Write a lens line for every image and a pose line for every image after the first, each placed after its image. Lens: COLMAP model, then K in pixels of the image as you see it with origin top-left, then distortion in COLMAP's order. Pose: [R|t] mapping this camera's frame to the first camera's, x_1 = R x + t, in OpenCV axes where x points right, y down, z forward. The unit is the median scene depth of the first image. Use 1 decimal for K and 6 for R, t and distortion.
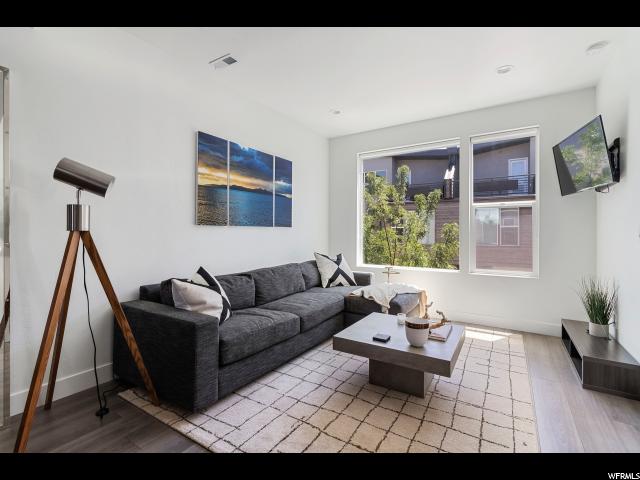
lens RADIAL K [[292.7, 0, 320.6], [0, 292.7, 234.6], [0, 0, 1]] dist [-0.000313, 0.000004]
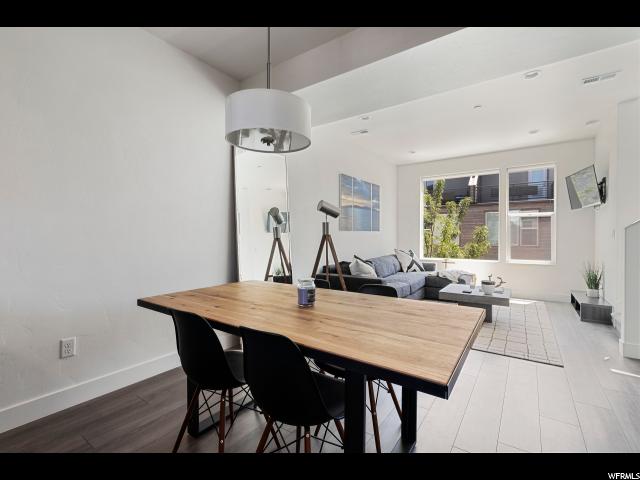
lens RADIAL K [[292.7, 0, 319.8], [0, 292.7, 241.5], [0, 0, 1]] dist [-0.000313, 0.000004]
pose [[0.999156, -0.006149, -0.040617, -0.389555], [0.006782, 0.999858, 0.015454, 0.001353], [0.040517, -0.015716, 0.999055, -0.531148]]
